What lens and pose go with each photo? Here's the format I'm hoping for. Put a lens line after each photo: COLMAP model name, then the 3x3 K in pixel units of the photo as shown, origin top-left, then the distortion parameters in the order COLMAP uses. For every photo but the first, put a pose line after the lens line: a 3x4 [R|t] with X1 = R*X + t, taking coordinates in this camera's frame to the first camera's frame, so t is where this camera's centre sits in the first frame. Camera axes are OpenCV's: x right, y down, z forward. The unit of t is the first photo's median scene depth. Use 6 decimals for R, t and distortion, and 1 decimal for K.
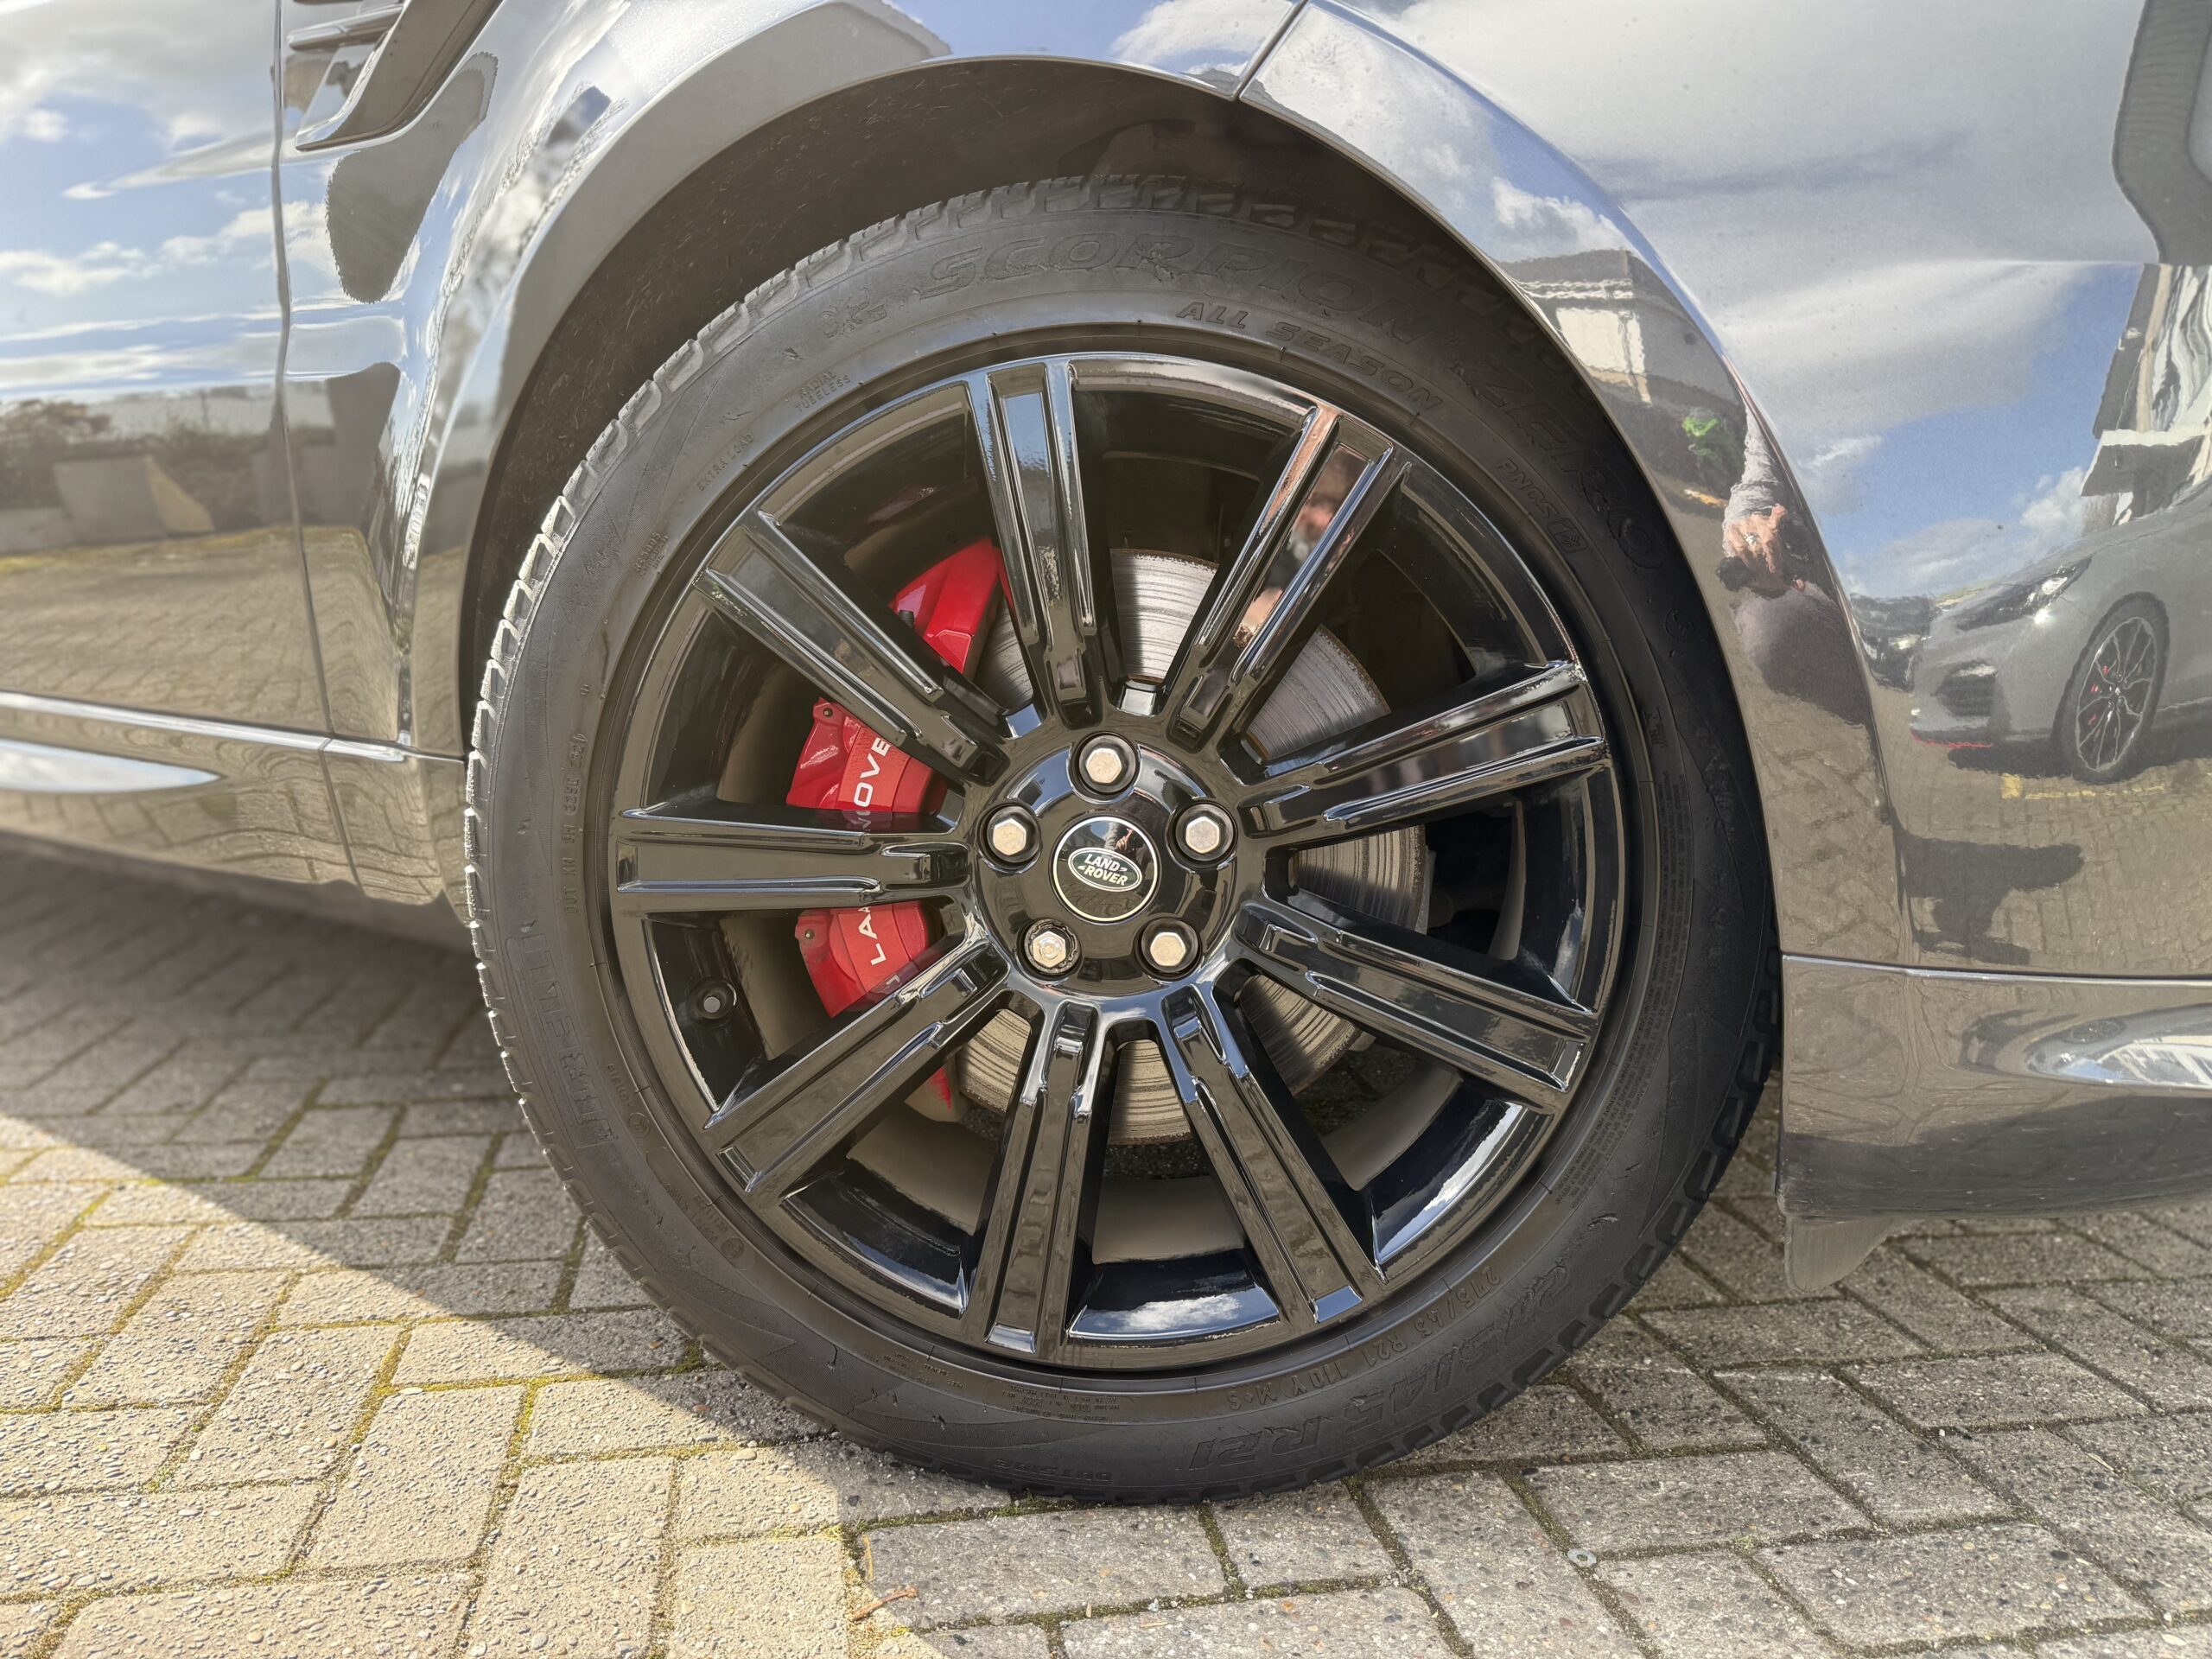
lens RADIAL K [[1527.1, 0, 1105.1], [0, 1527.1, 875.2], [0, 0, 1]] dist [-0.008541, -0.002526]
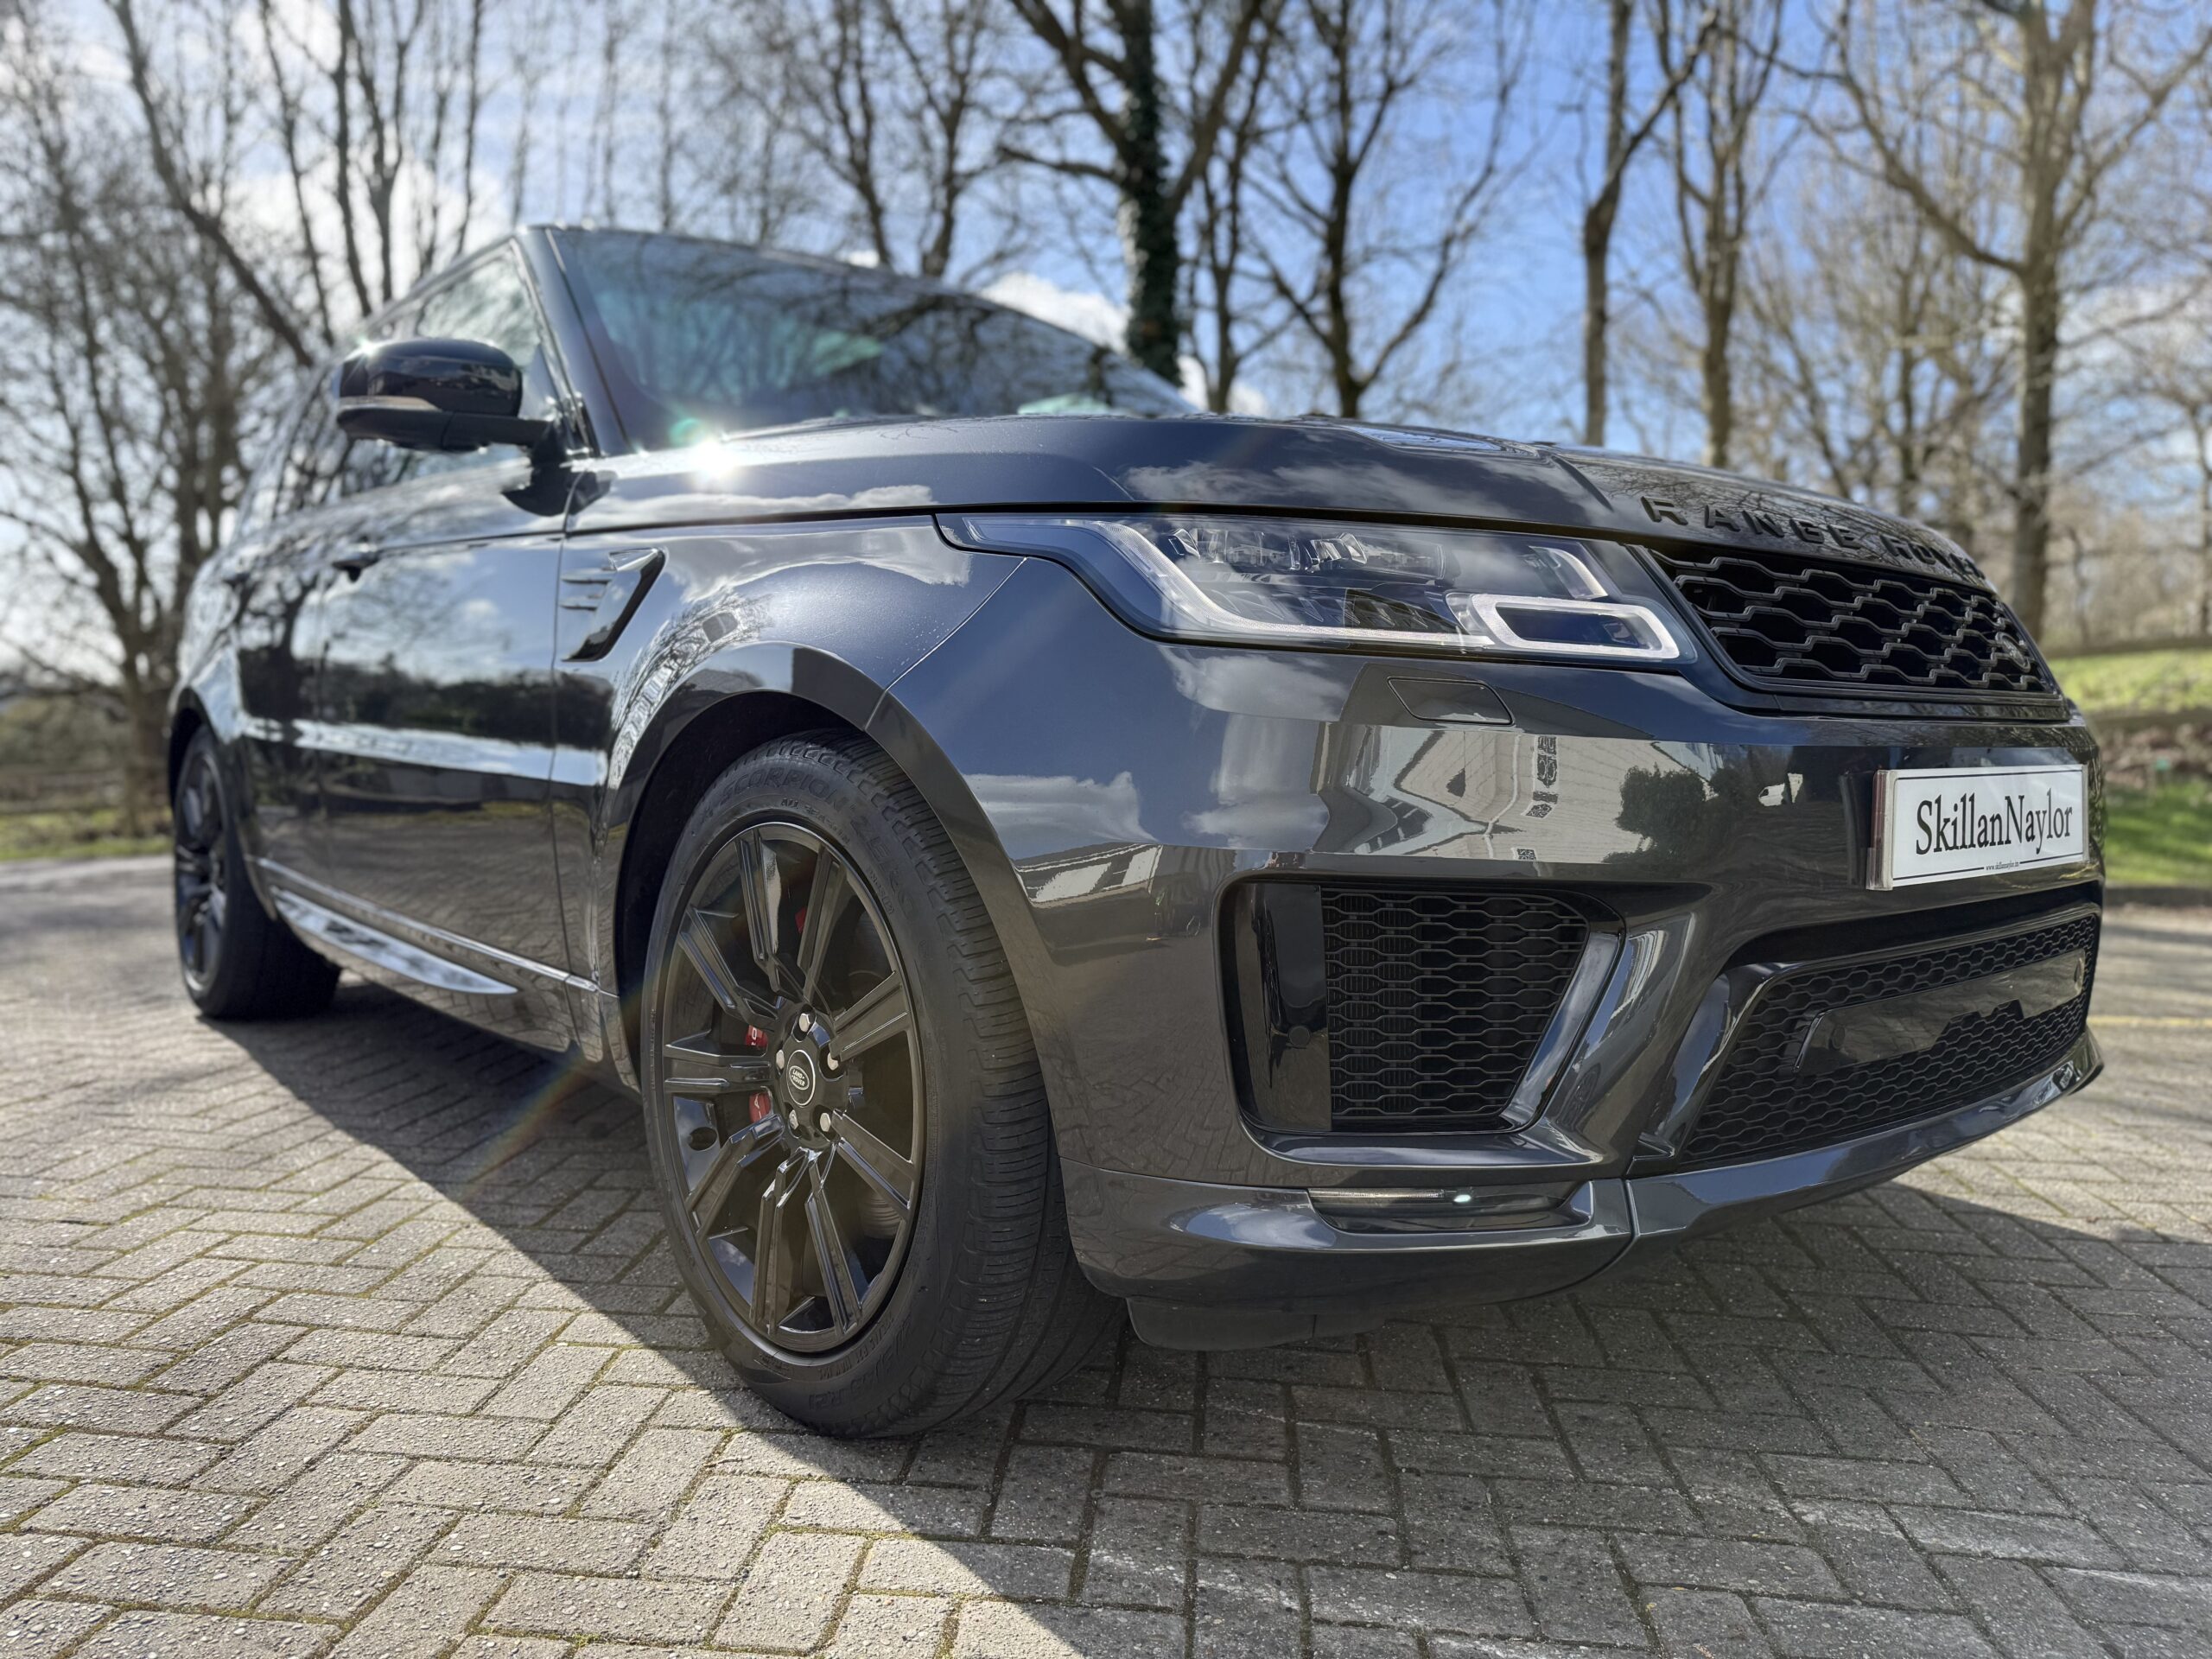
lens RADIAL K [[1556.0, 0, 1094.3], [0, 1556.0, 827.5], [0, 0, 1]] dist [-0.000010, -0.002929]
pose [[0.956752, 0.002864, -0.290890, 0.751582], [-0.034487, 0.994016, -0.103644, -0.117572], [0.288853, 0.109193, 0.951126, -0.717514]]
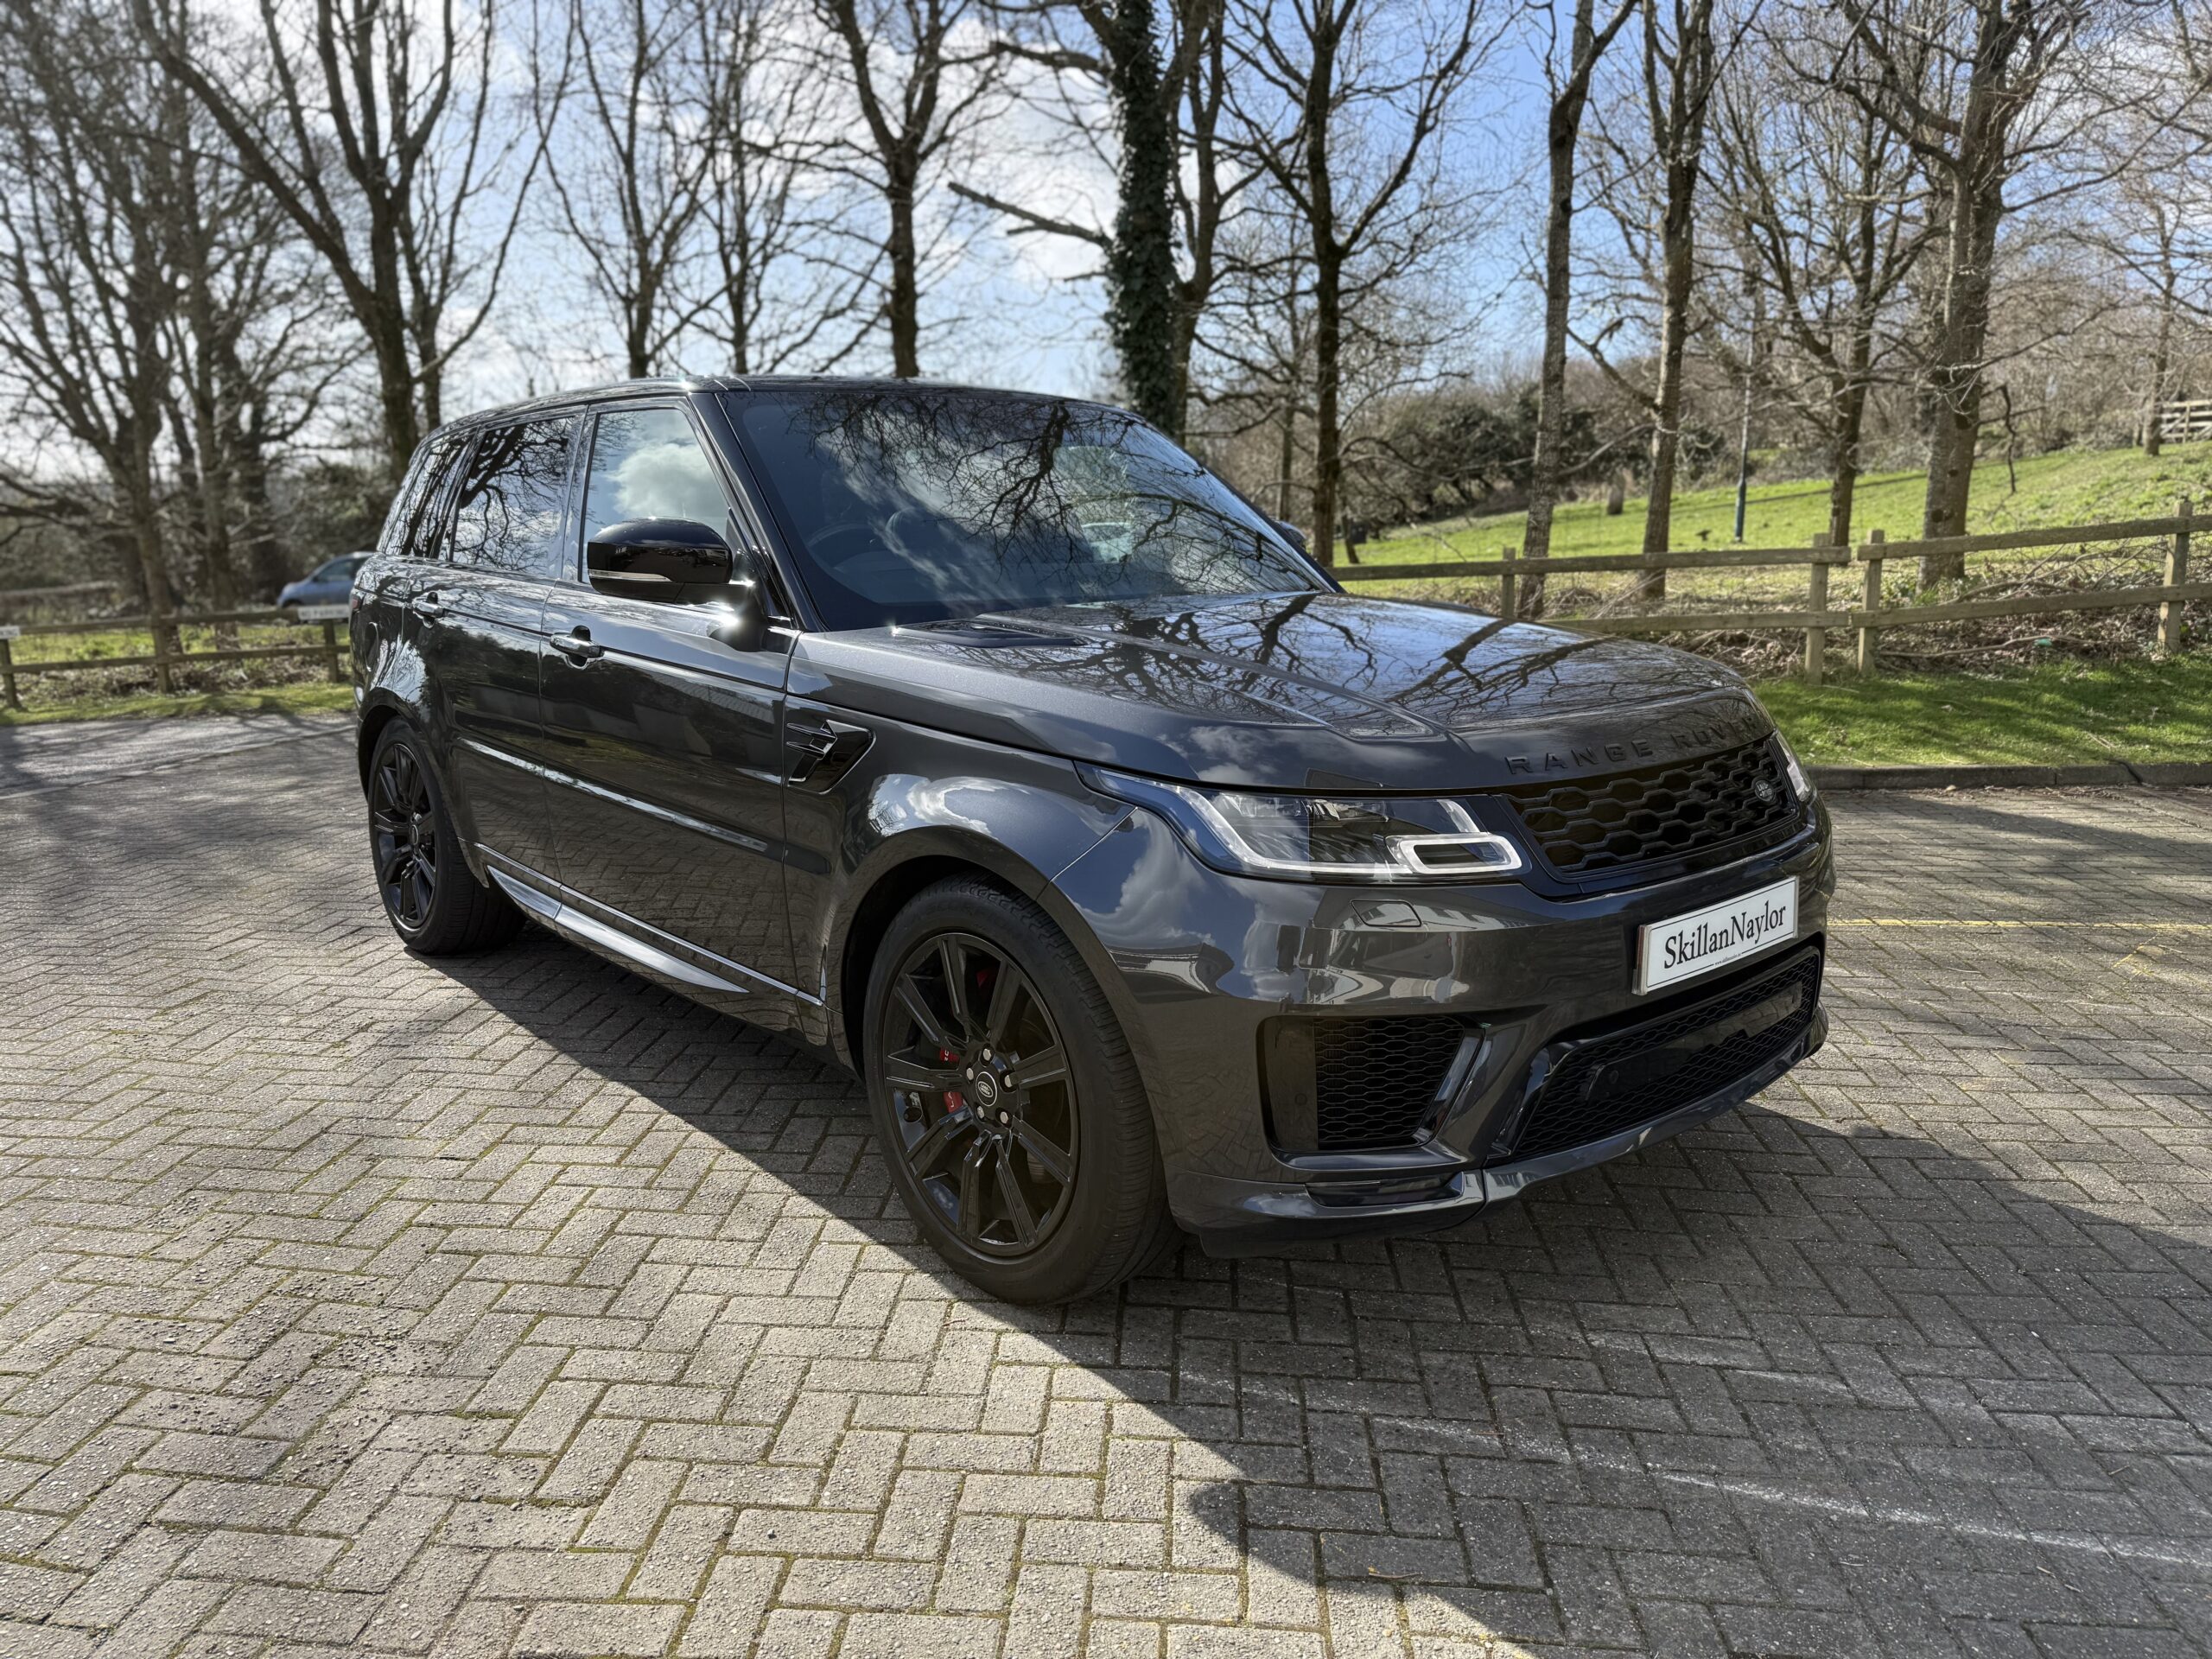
lens RADIAL K [[1514.4, 0, 1106.0], [0, 1514.4, 829.5], [0, 0, 1]] dist [0.104508, -0.182733]
pose [[0.962675, 0.025123, -0.269491, 0.869705], [-0.017343, 0.999362, 0.031210, -0.579918], [0.270104, -0.025371, 0.962497, -1.726133]]
